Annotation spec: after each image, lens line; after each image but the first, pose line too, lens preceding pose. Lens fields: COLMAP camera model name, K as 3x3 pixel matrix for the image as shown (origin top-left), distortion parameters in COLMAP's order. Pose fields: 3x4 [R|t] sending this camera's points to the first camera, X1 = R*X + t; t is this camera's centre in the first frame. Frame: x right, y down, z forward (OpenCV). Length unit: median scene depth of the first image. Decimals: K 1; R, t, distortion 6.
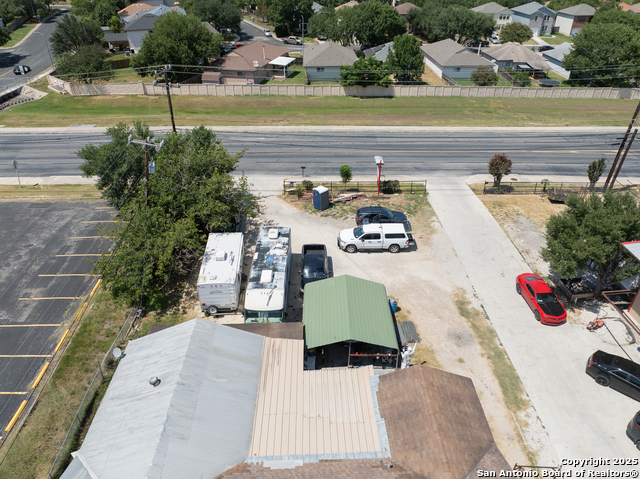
lens RADIAL K [[442.9, 0, 320.0], [0, 442.9, 239.5], [0, 0, 1]] dist [-0.047454, 0.026969]
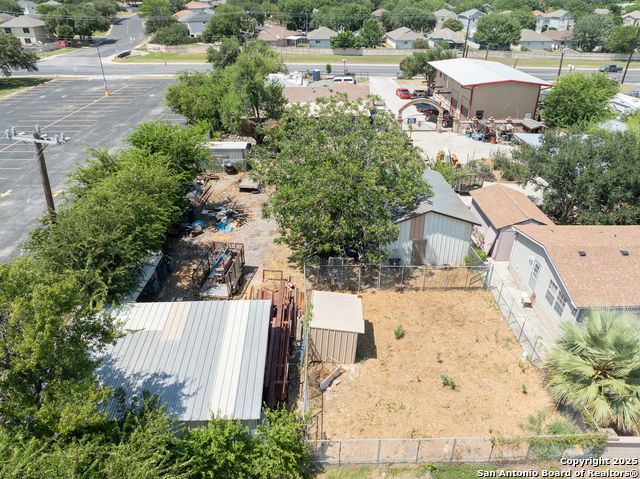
lens RADIAL K [[442.9, 0, 320.0], [0, 442.9, 239.5], [0, 0, 1]] dist [-0.047454, 0.026969]
pose [[0.999991, 0.004079, -0.000745, 0.013351], [-0.004114, 0.998464, -0.055259, 0.455597], [0.000518, 0.055261, 0.998472, -0.597120]]
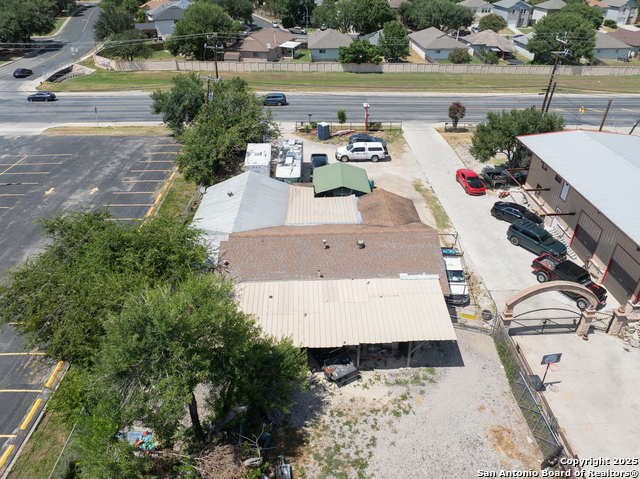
lens RADIAL K [[442.9, 0, 320.0], [0, 442.9, 239.5], [0, 0, 1]] dist [-0.047454, 0.026969]
pose [[0.999998, 0.001329, -0.001576, -0.003463], [-0.001331, 0.999998, -0.001314, 0.138065], [0.001574, 0.001316, 0.999998, -0.209317]]
